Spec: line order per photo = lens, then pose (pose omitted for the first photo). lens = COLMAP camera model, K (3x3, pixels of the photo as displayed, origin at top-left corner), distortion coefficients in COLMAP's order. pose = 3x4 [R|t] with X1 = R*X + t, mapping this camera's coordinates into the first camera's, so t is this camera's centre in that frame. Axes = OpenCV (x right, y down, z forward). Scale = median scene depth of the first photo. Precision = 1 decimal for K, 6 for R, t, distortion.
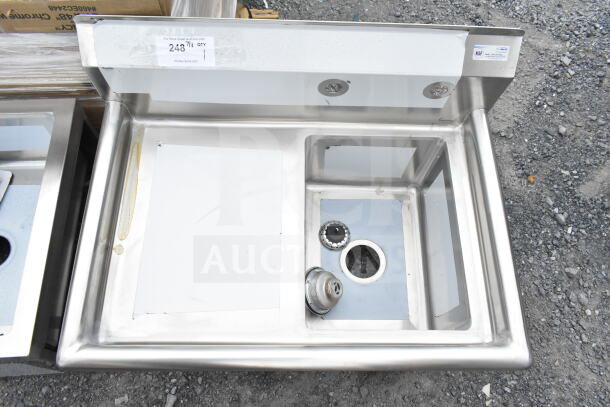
lens RADIAL K [[468.2, 0, 305.5], [0, 468.2, 201.9], [0, 0, 1]] dist [-0.026346, 0.012990]
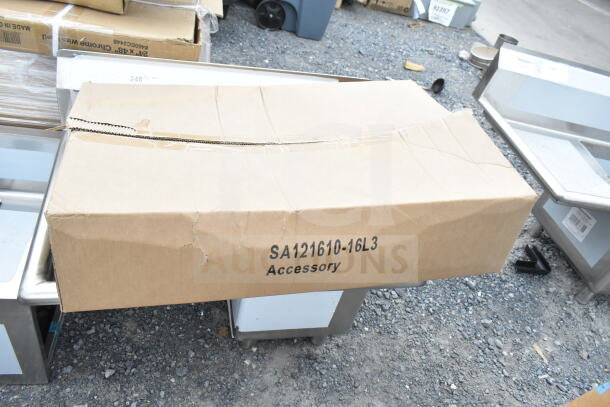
lens RADIAL K [[468.2, 0, 305.2], [0, 468.2, 200.7], [0, 0, 1]] dist [-0.026346, 0.012990]
pose [[0.980141, 0.086025, 0.178669, -0.127724], [-0.003688, 0.908756, -0.417311, 0.381857], [-0.198266, 0.408364, 0.891027, -0.103412]]
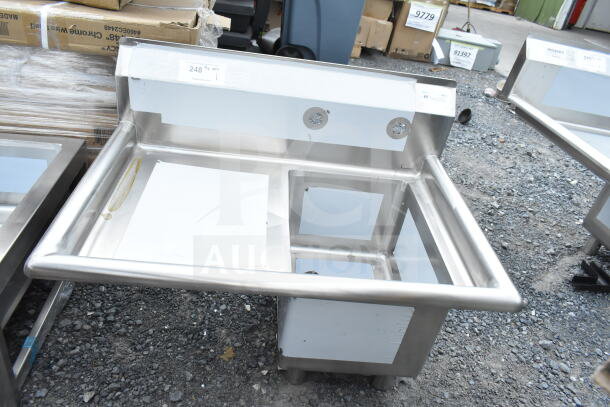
lens RADIAL K [[468.2, 0, 305.7], [0, 468.2, 203.0], [0, 0, 1]] dist [-0.026346, 0.012990]
pose [[0.993467, 0.061589, 0.096072, -0.052953], [0.001171, 0.836314, -0.548249, 0.461688], [-0.114113, 0.544780, 0.830779, 0.071849]]
